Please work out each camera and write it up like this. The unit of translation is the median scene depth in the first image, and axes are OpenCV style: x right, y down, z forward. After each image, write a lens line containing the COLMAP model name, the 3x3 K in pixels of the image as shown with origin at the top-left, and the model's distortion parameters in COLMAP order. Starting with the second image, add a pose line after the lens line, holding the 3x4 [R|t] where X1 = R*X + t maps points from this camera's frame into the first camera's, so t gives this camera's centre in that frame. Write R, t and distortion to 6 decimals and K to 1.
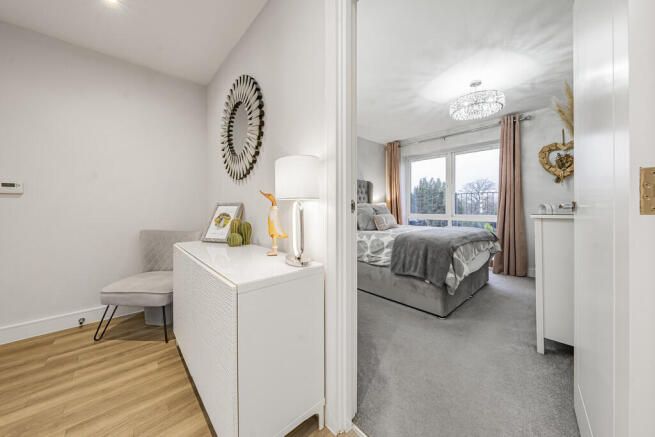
lens RADIAL K [[230.8, 0, 325.1], [0, 230.8, 209.2], [0, 0, 1]] dist [-0.000920, -0.000081]
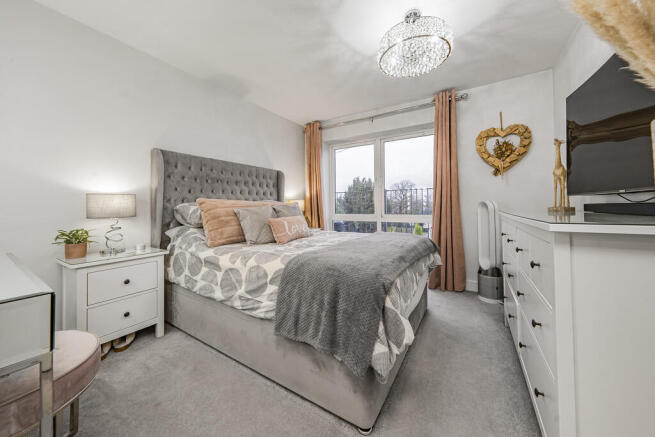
lens RADIAL K [[234.0, 0, 326.5], [0, 234.0, 204.7], [0, 0, 1]] dist [0.000288, 0.000004]
pose [[0.963174, -0.003084, 0.268860, 0.191885], [0.006643, 0.999902, -0.012329, -0.004135], [-0.268796, 0.013661, 0.963100, 0.349298]]
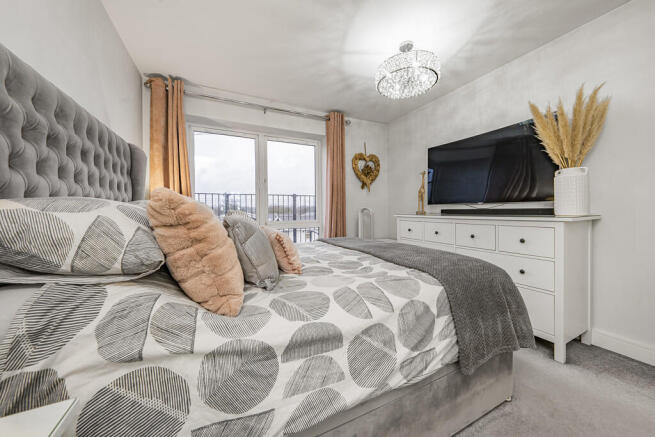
lens RADIAL K [[229.7, 0, 329.4], [0, 229.7, 213.8], [0, 0, 1]] dist [-0.000264, -0.000015]
pose [[0.273698, -0.017993, 0.961647, -0.119119], [0.015415, 0.999779, 0.014320, -0.010389], [-0.961692, 0.010904, 0.273914, 0.834378]]
